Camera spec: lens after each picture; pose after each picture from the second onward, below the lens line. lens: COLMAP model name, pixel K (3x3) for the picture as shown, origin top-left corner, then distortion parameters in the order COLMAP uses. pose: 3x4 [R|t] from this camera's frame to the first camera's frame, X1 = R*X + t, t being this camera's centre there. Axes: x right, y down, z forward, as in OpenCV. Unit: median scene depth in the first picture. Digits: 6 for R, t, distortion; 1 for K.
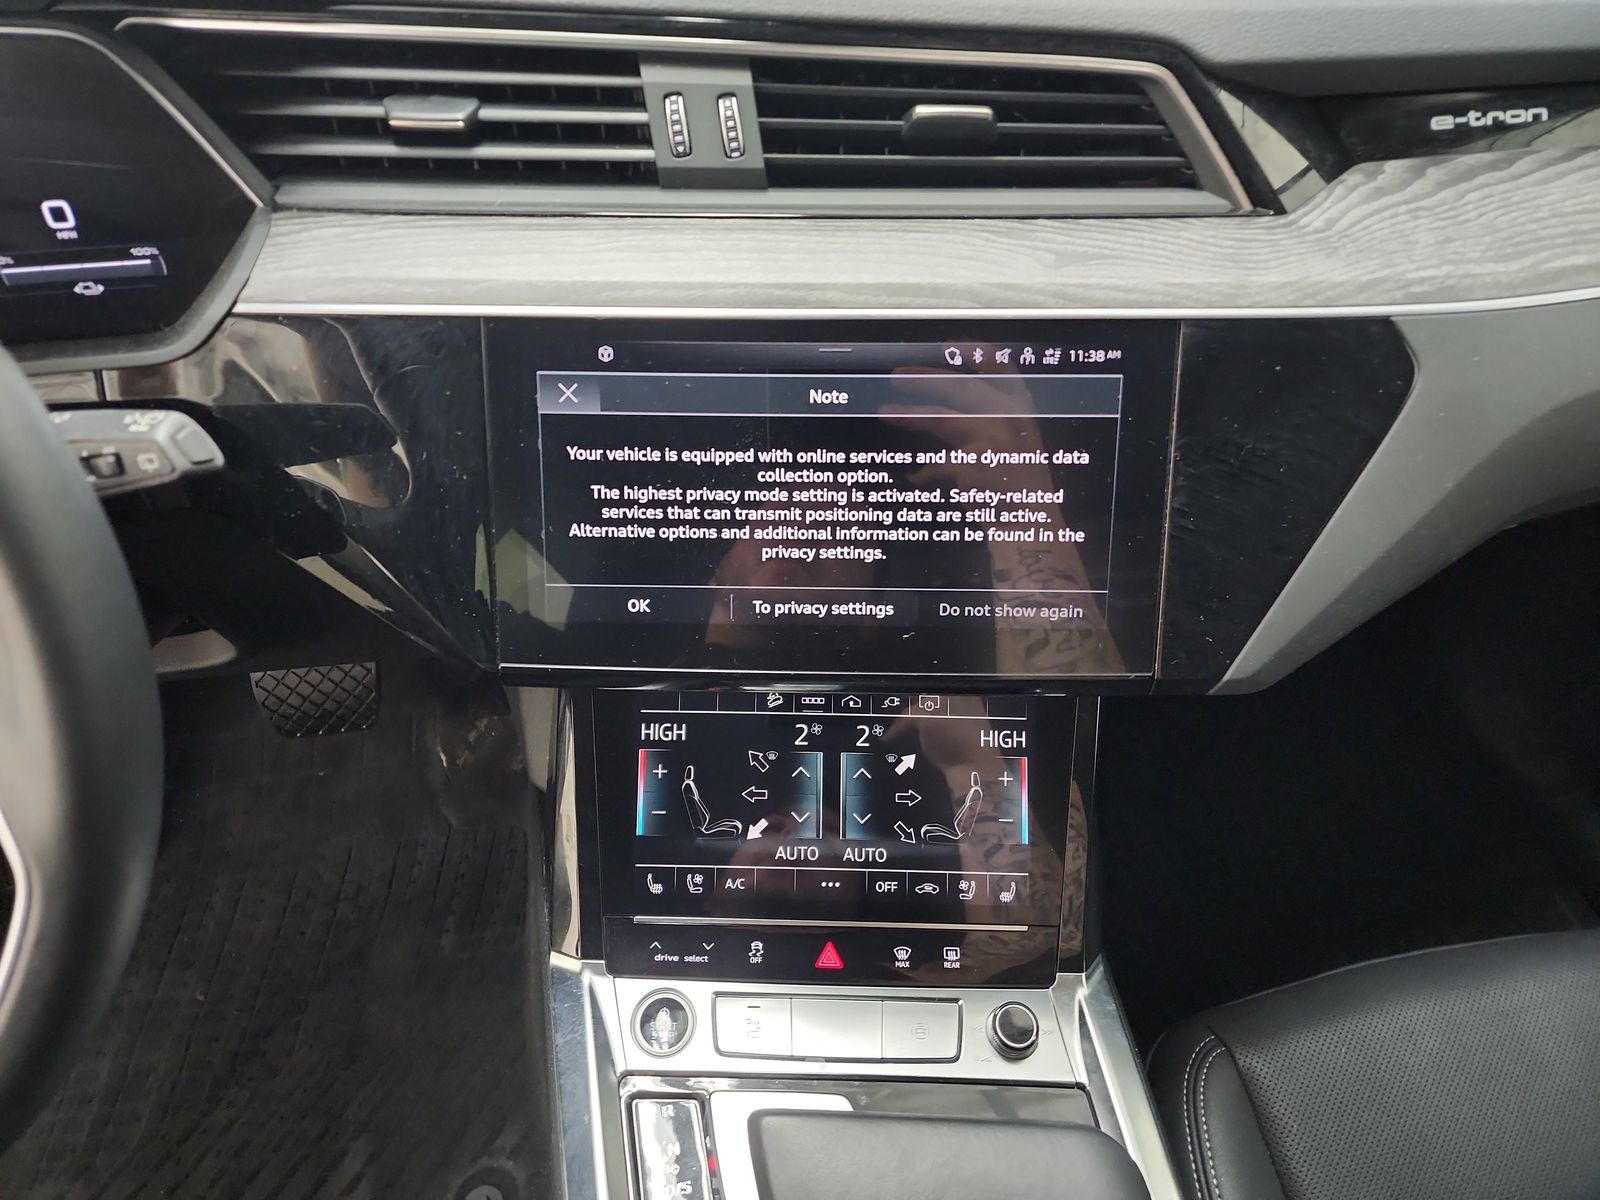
lens RADIAL K [[1141.5, 0, 799.1], [0, 1141.5, 577.3], [0, 0, 1]] dist [0.090649, -0.117053]
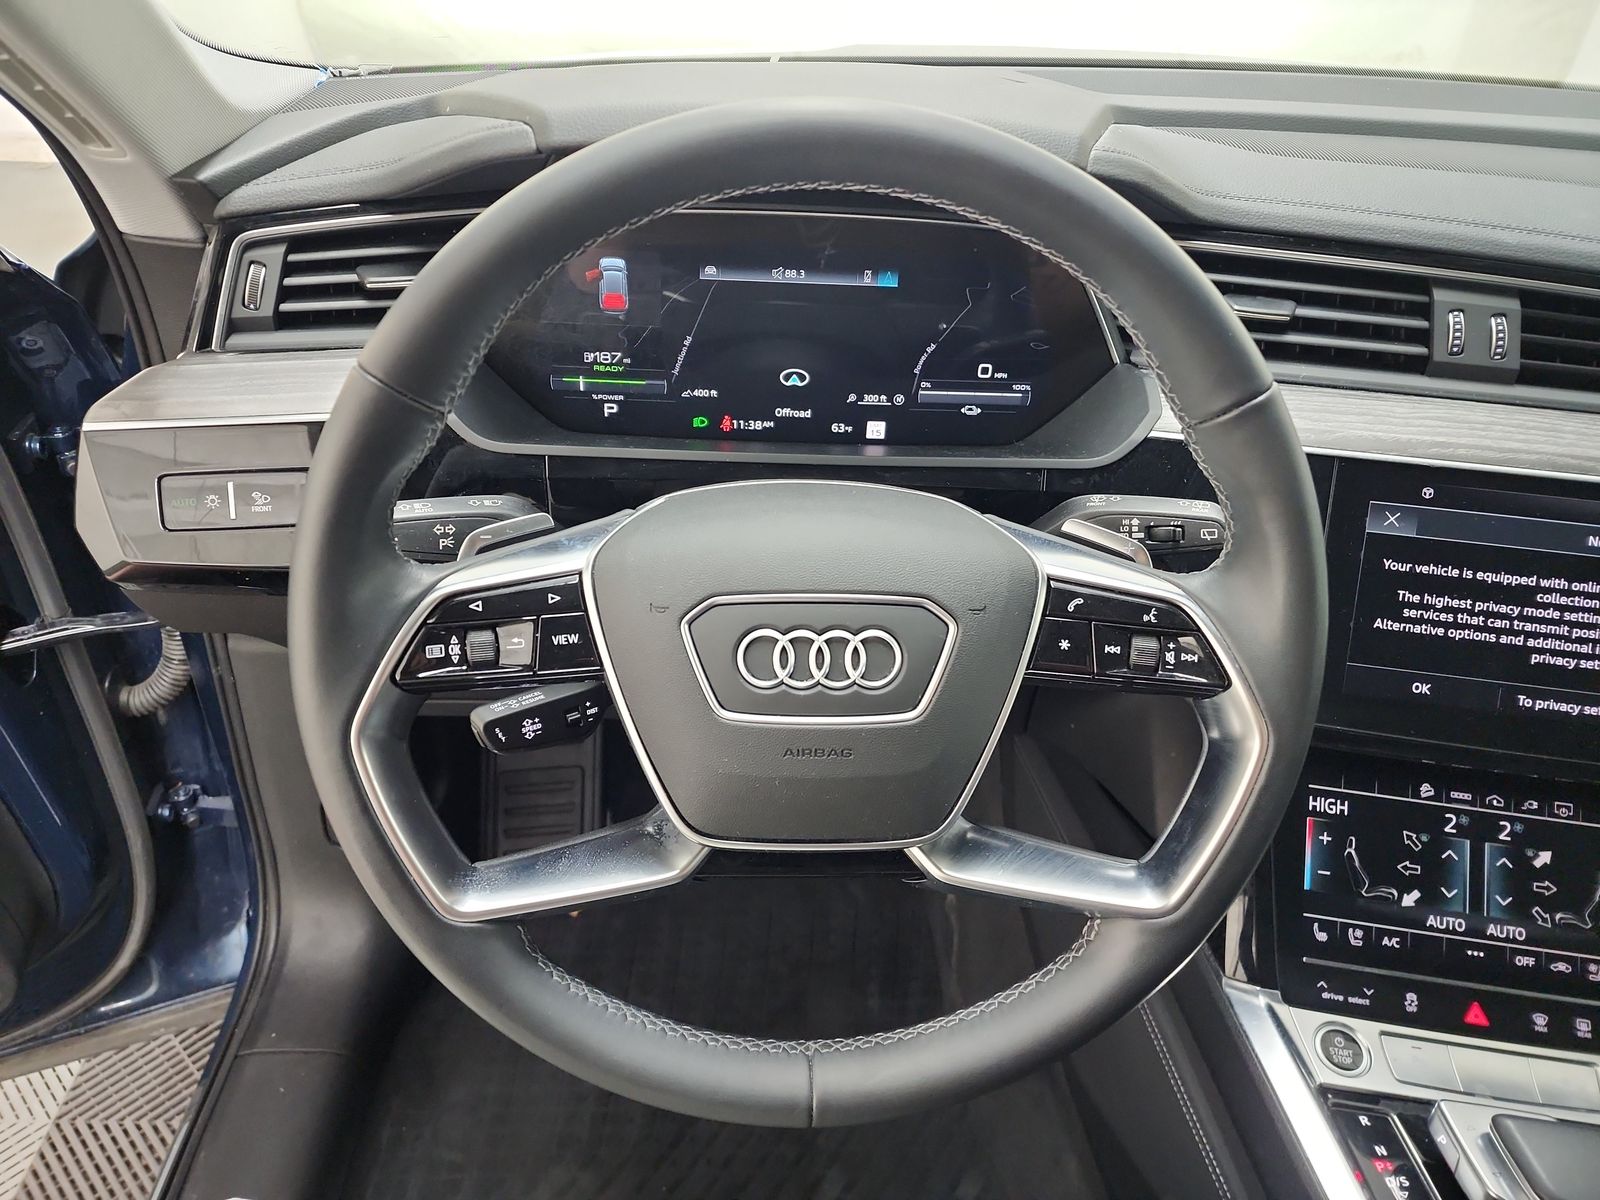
lens RADIAL K [[1141.5, 0, 799.1], [0, 1141.5, 577.3], [0, 0, 1]] dist [0.090649, -0.117053]
pose [[0.990284, 0.111933, -0.082509, -0.739350], [-0.122545, 0.982911, -0.137362, 0.167255], [0.065724, 0.146139, 0.987078, -0.339275]]
